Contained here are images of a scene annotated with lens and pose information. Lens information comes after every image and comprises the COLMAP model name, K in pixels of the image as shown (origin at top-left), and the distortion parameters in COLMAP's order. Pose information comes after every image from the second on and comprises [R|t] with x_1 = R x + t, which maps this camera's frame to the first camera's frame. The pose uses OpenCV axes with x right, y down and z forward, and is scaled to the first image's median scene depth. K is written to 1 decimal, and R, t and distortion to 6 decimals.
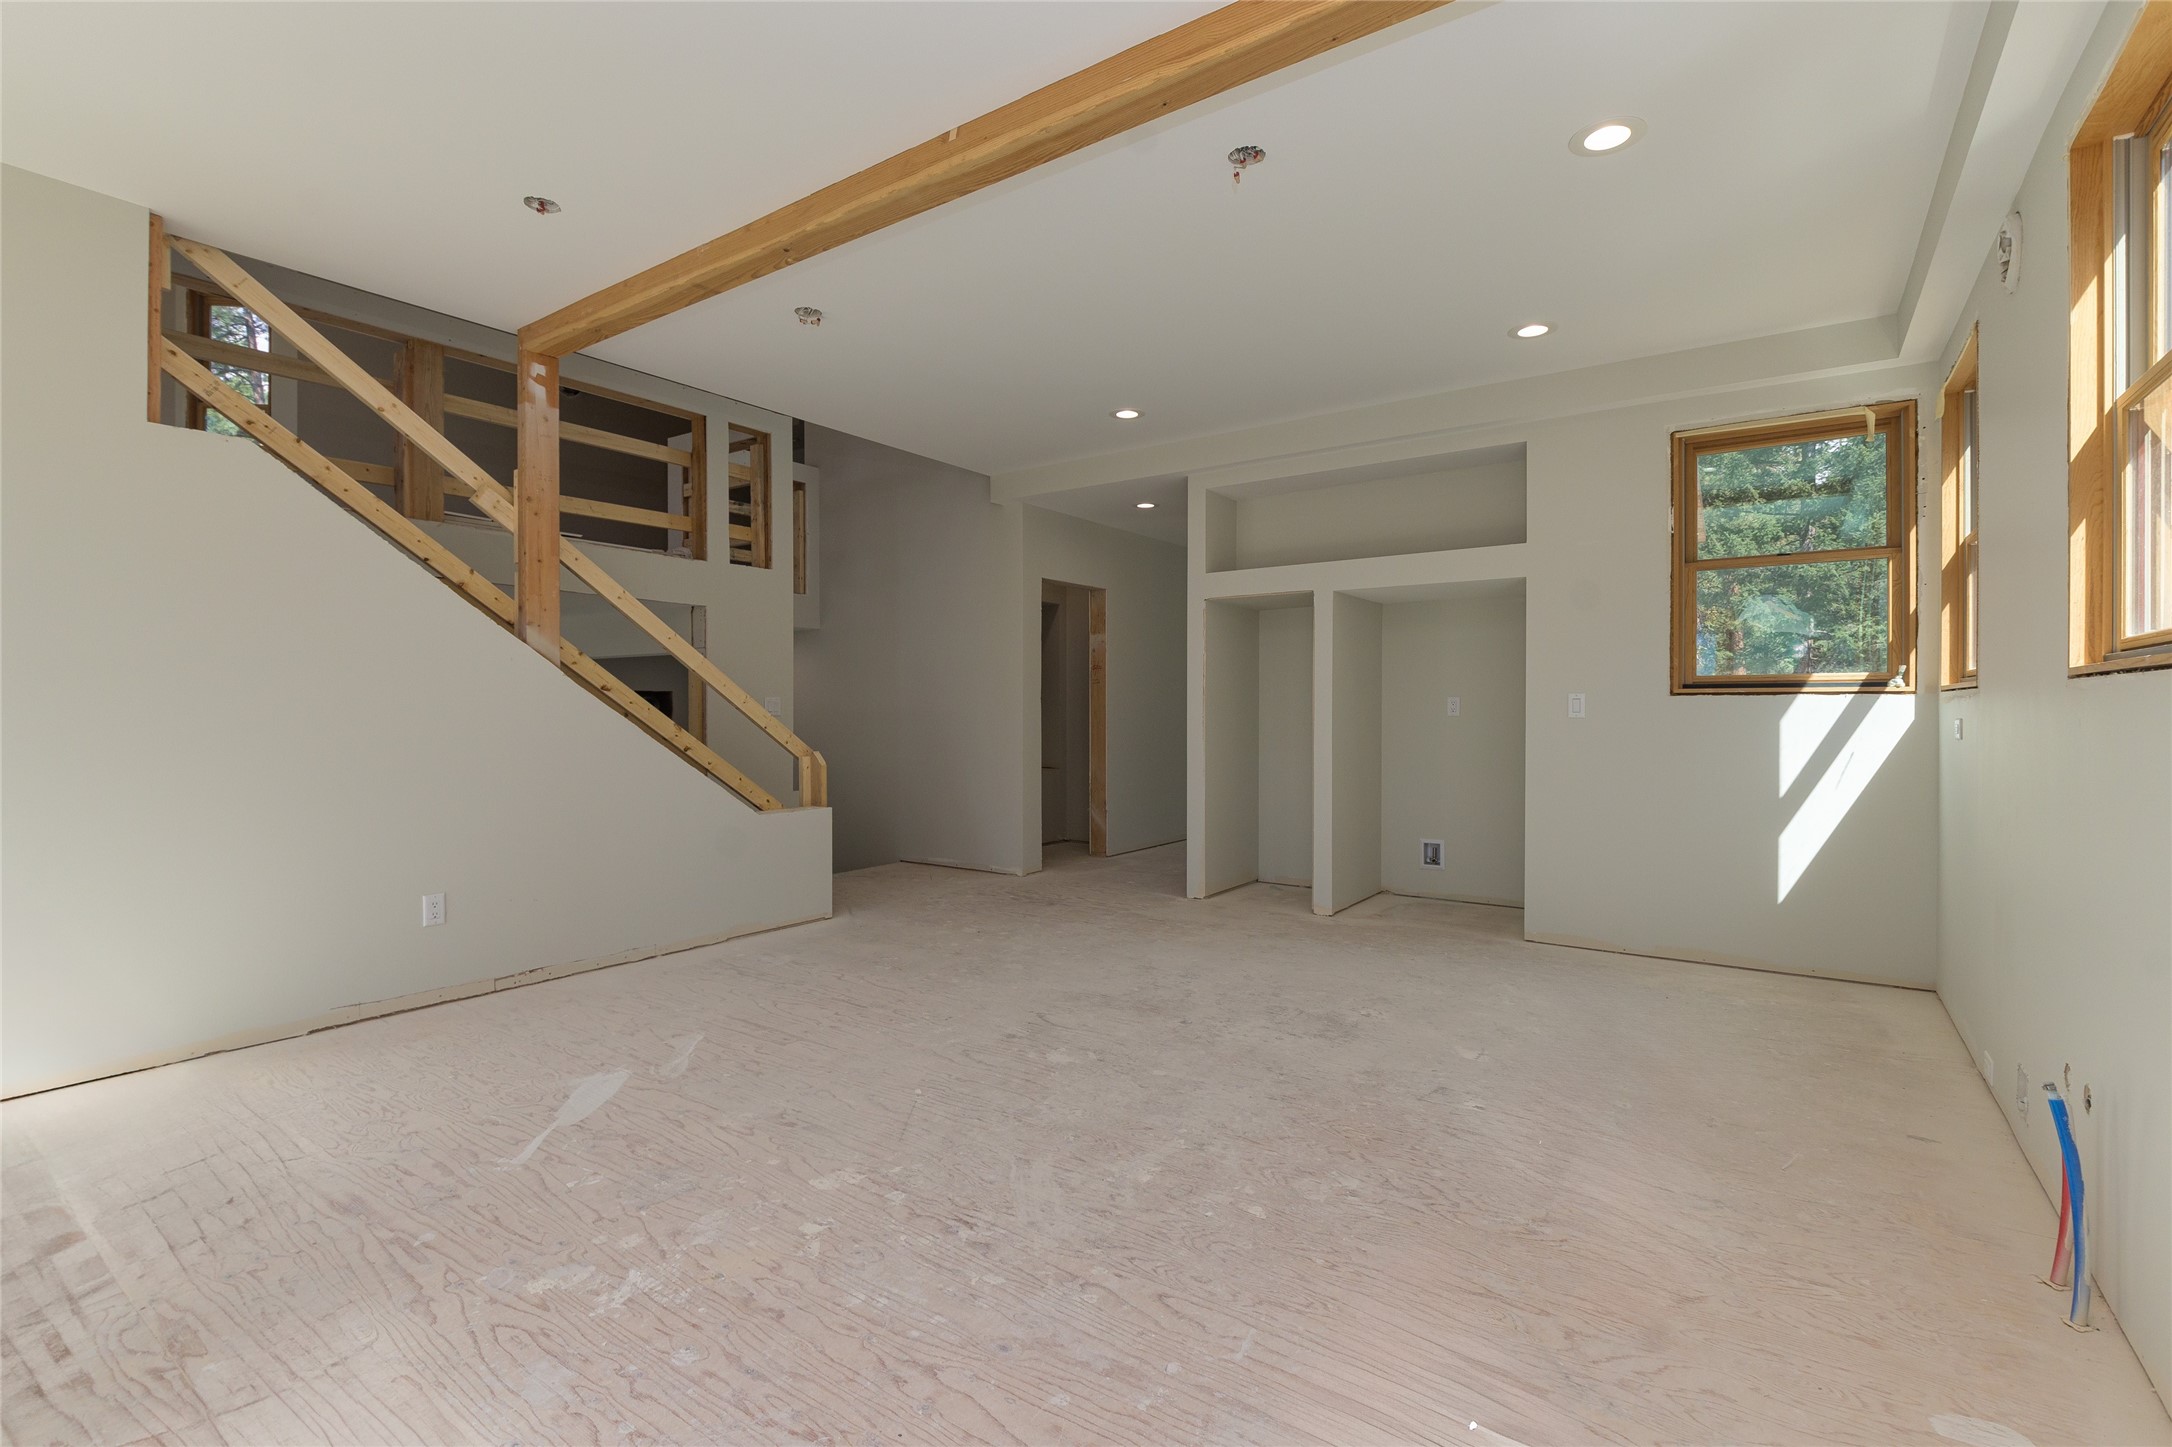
lens RADIAL K [[982.0, 0, 1083.4], [0, 982.0, 714.3], [0, 0, 1]] dist [-0.002480, -0.000434]
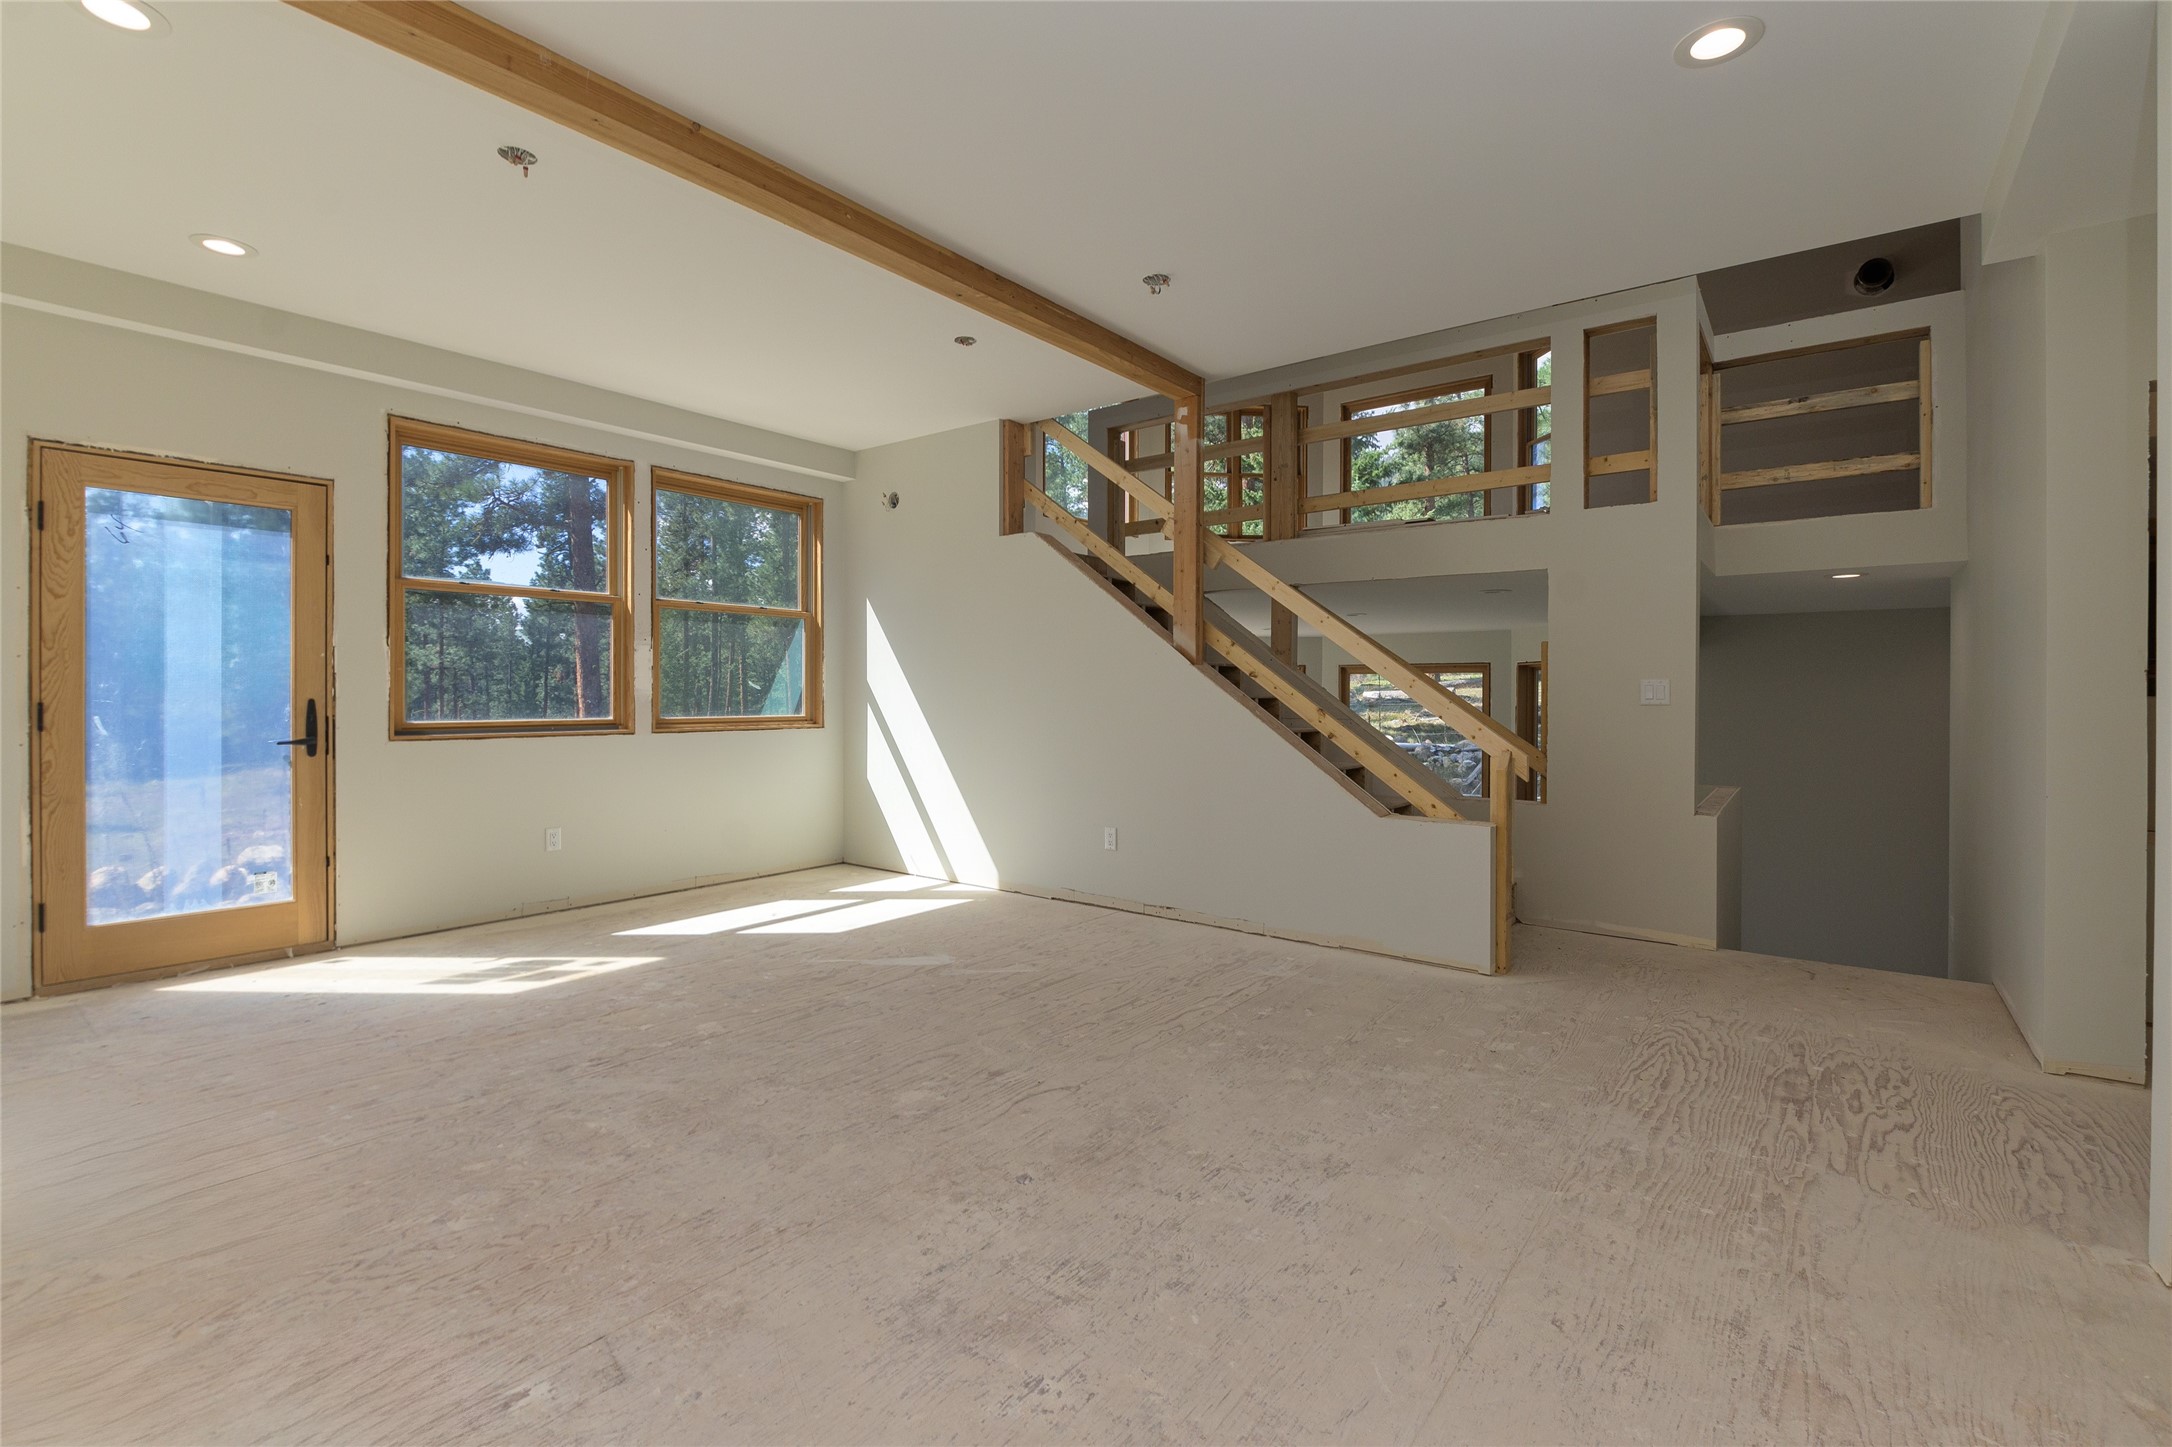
lens RADIAL K [[982.0, 0, 1073.9], [0, 982.0, 702.6], [0, 0, 1]] dist [-0.002480, -0.000434]
pose [[-0.060176, 0.015178, -0.998072, 0.903239], [-0.004165, 0.999872, 0.015457, -0.018111], [0.998179, 0.005087, -0.060105, 1.286457]]
